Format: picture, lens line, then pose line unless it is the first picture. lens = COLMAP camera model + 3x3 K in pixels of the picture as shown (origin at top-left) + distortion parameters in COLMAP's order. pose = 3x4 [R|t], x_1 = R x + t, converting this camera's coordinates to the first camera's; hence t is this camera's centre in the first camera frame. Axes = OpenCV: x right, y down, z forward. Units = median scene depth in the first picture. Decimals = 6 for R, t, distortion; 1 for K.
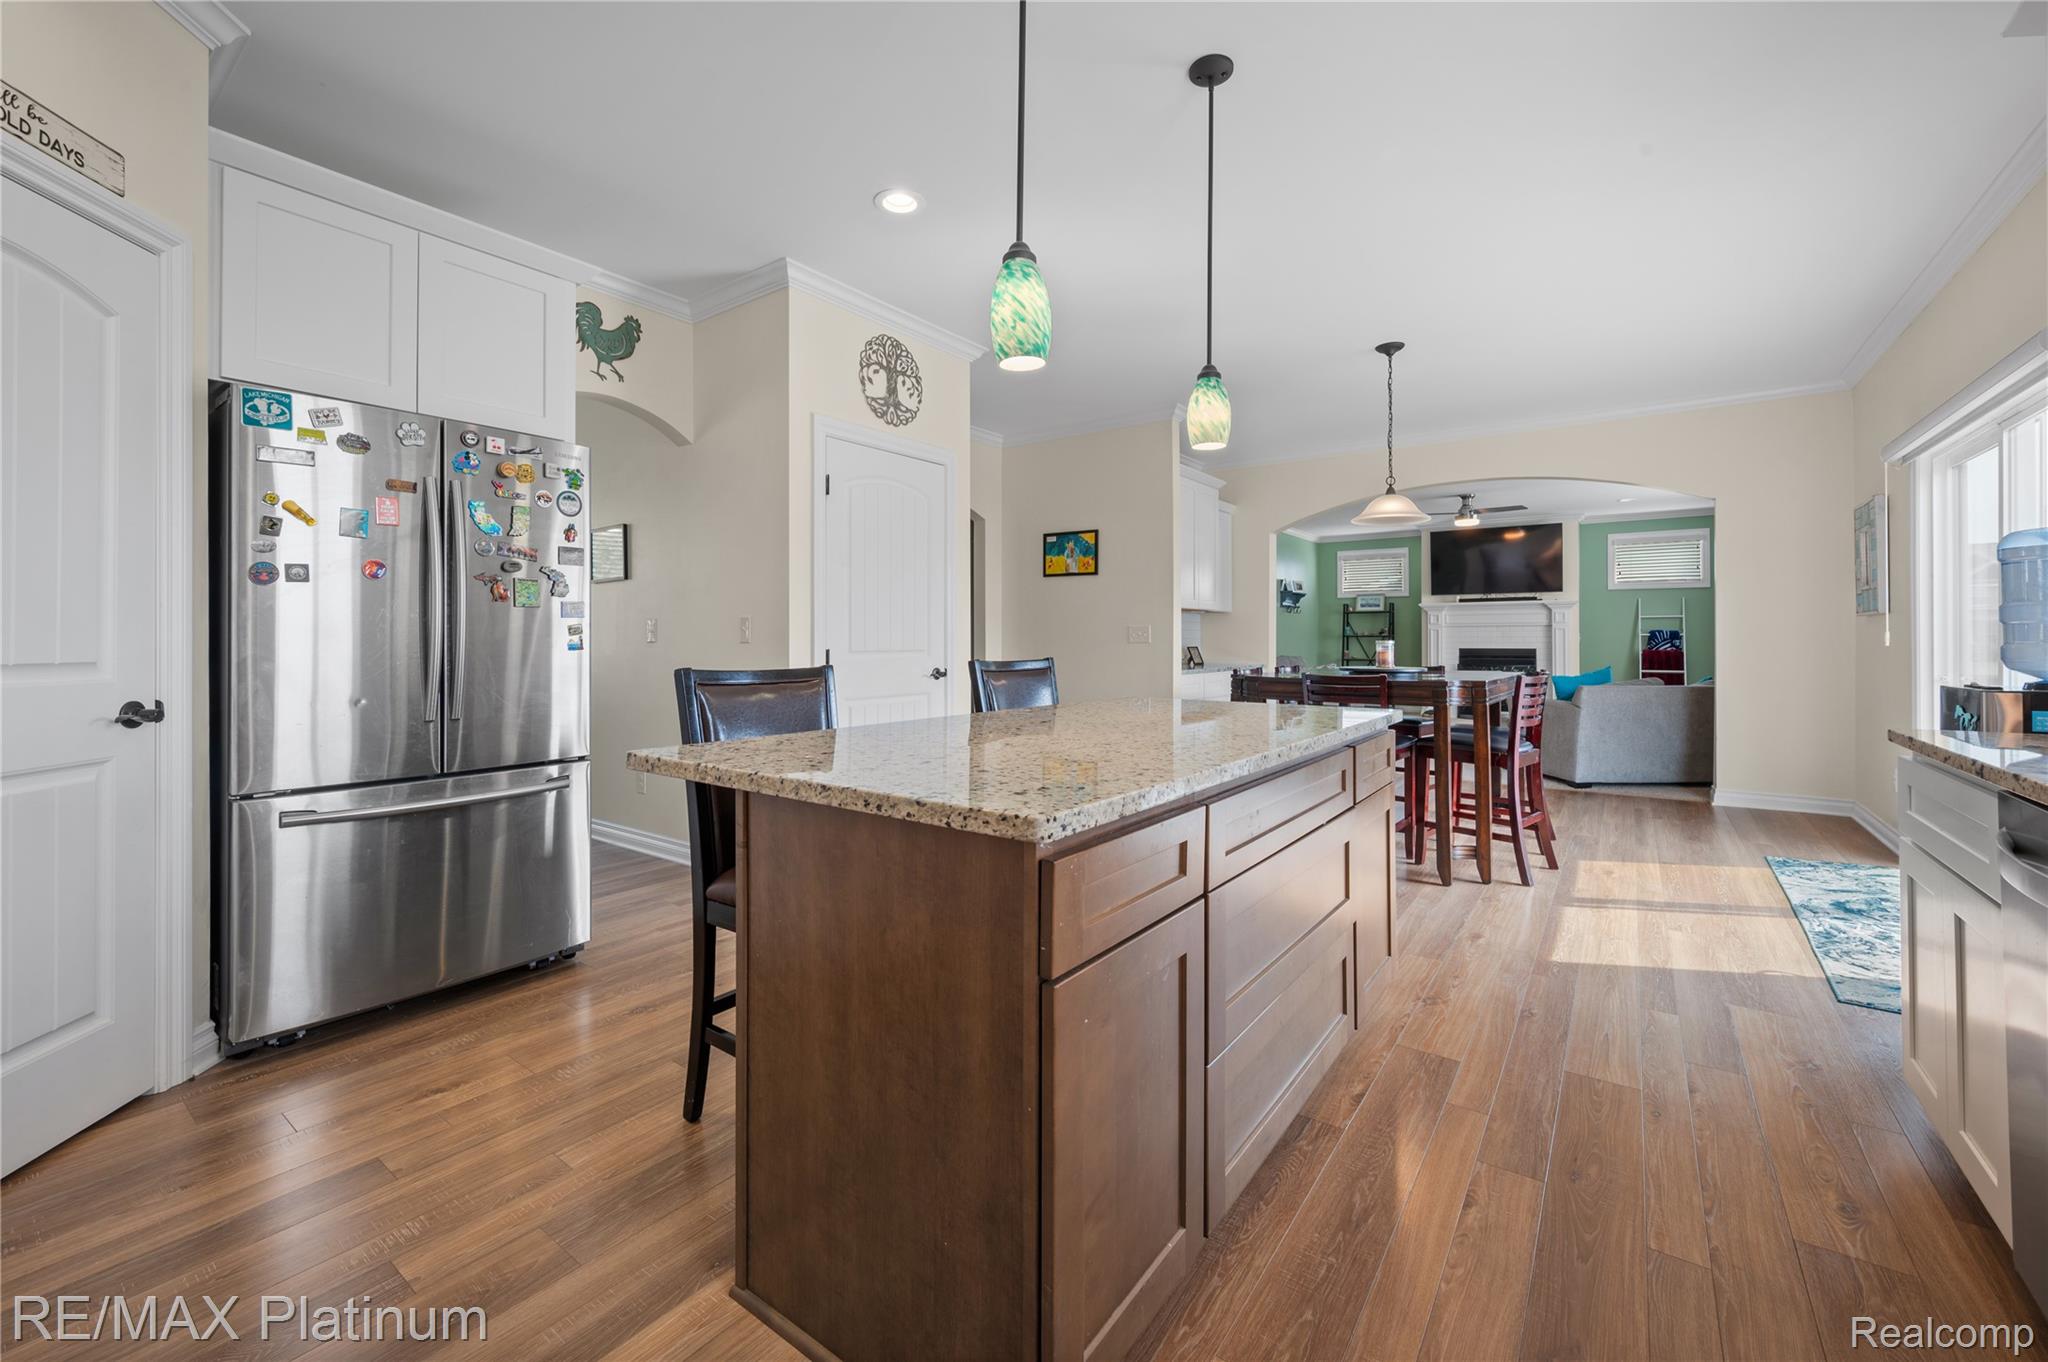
lens RADIAL K [[821.6, 0, 1018.7], [0, 821.6, 632.0], [0, 0, 1]] dist [0.003866, -0.000564]
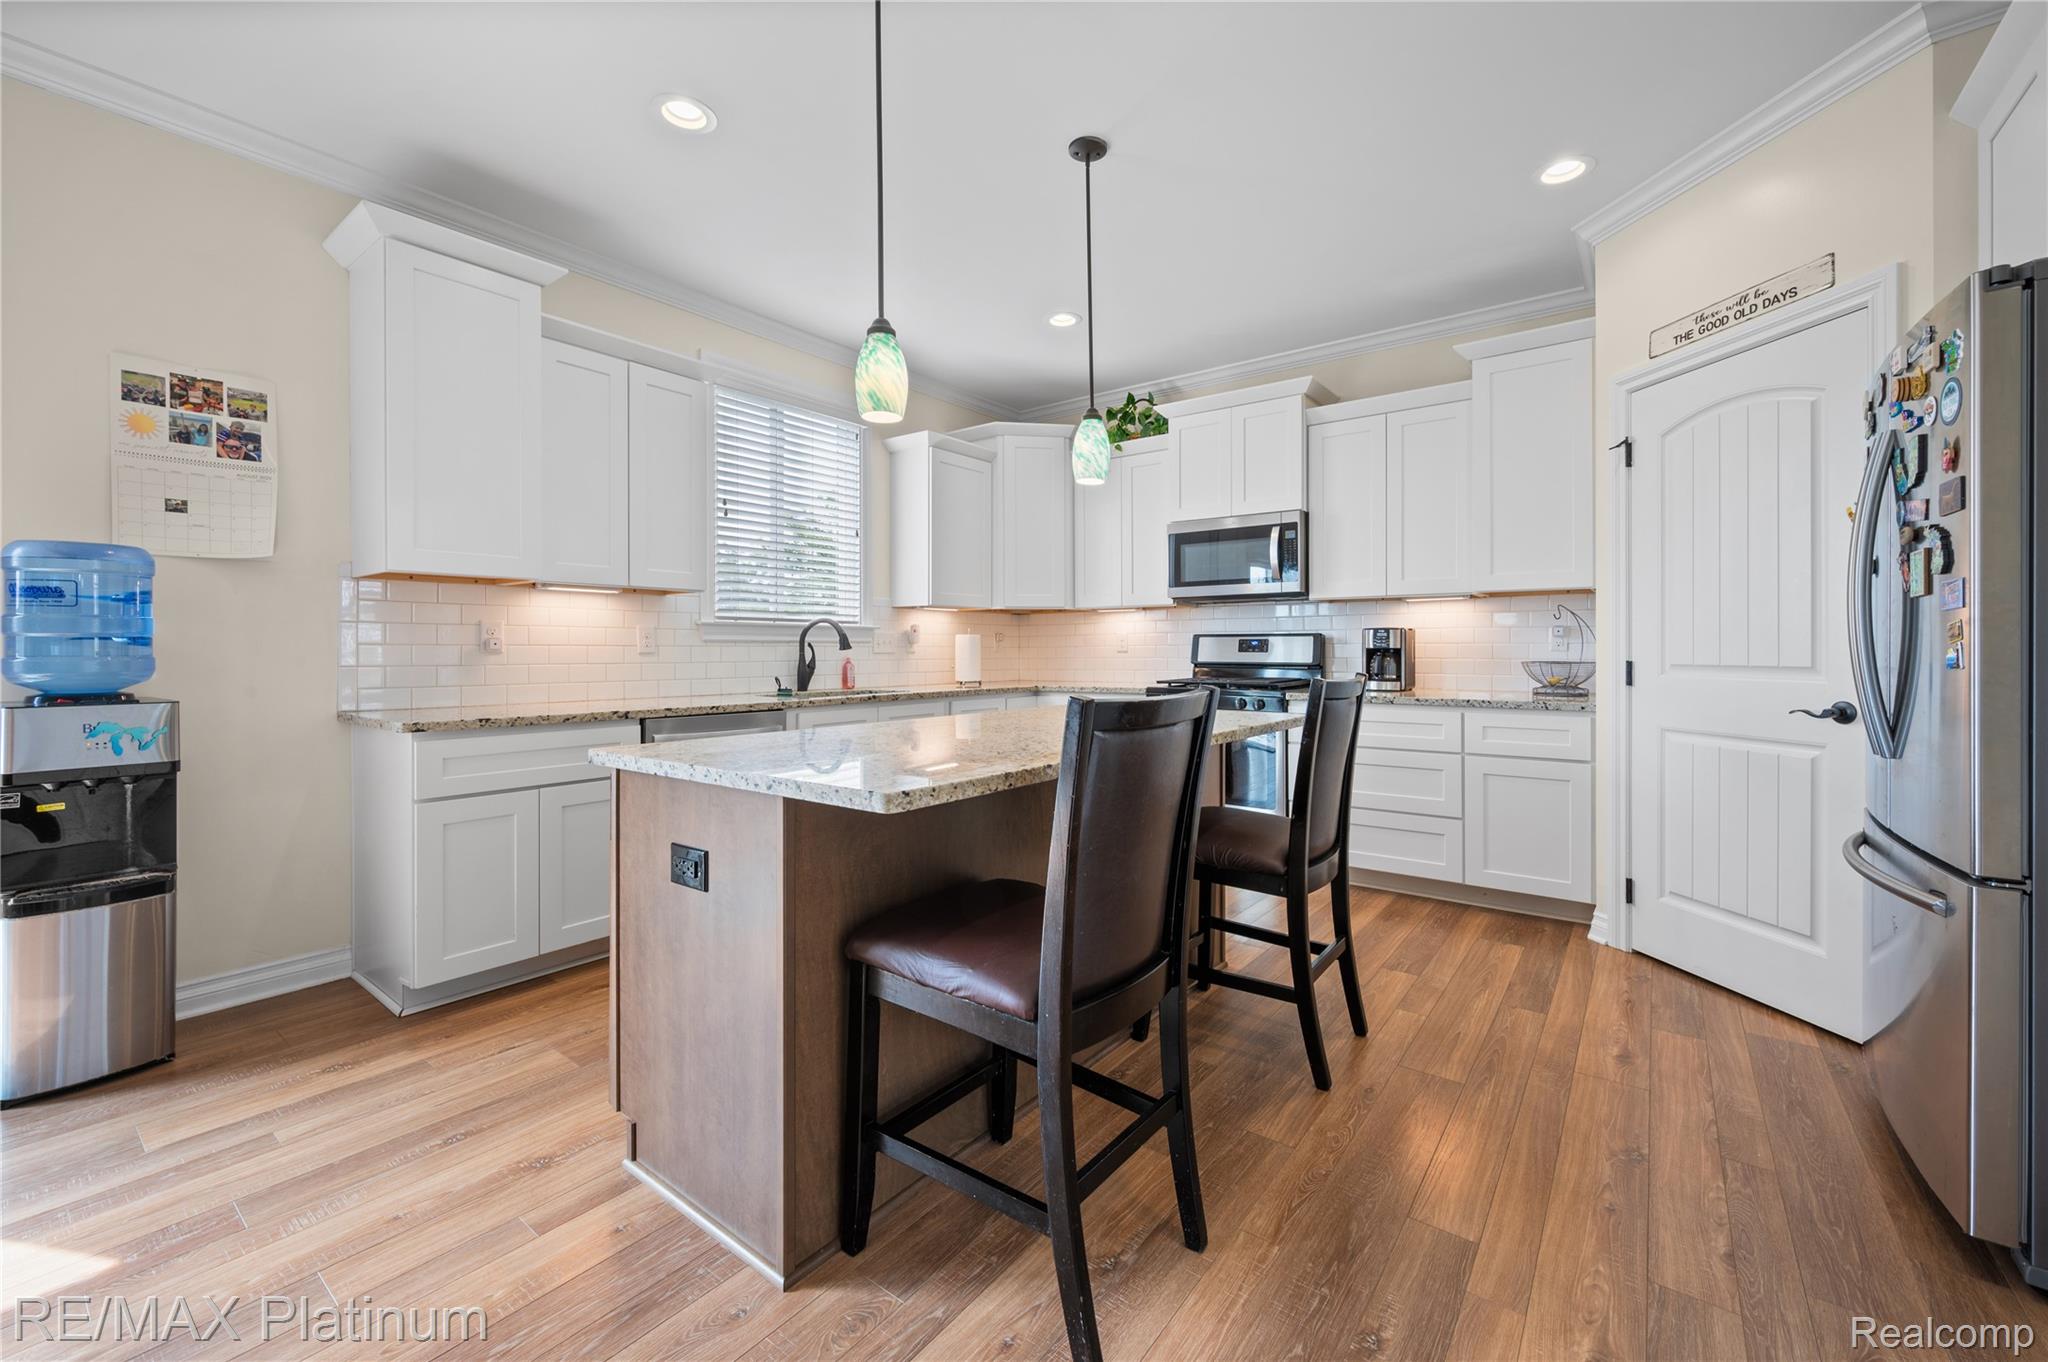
lens RADIAL K [[821.6, 0, 1017.8], [0, 821.6, 654.1], [0, 0, 1]] dist [0.003866, -0.000564]
pose [[-0.999822, 0.001709, 0.018809, 0.030347], [0.001631, 0.999990, -0.004121, 0.005937], [-0.018815, -0.004090, -0.999815, 0.702166]]
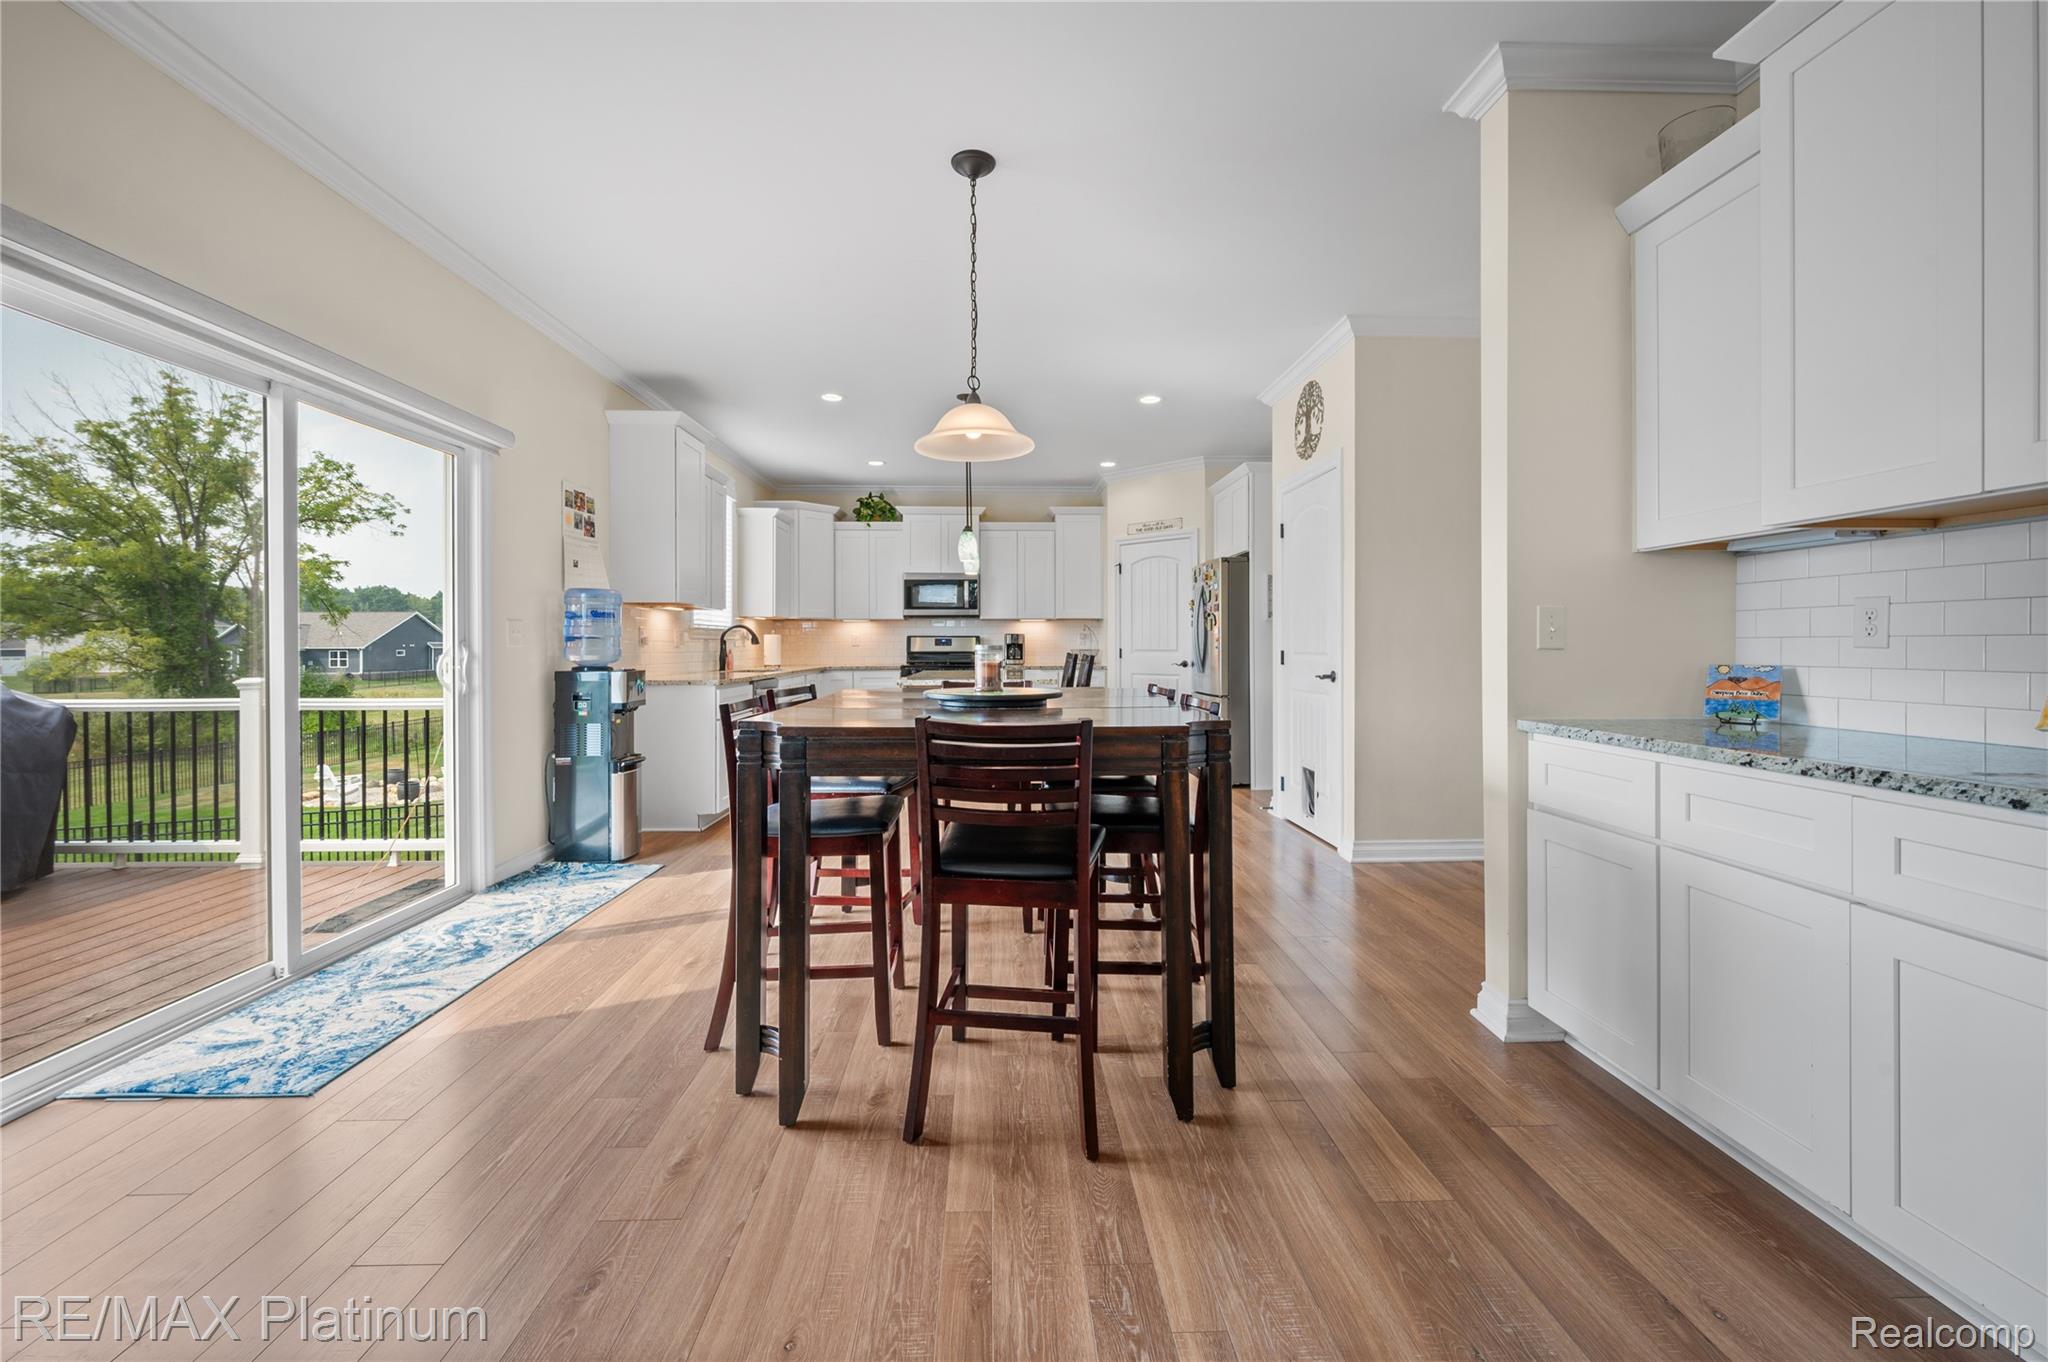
lens RADIAL K [[821.6, 0, 1020.7], [0, 821.6, 646.9], [0, 0, 1]] dist [0.003866, -0.000564]
pose [[-0.779089, 0.002413, -0.626908, 0.599126], [0.007509, 0.999957, -0.005483, 0.011726], [0.626868, -0.008979, -0.779074, 1.109247]]
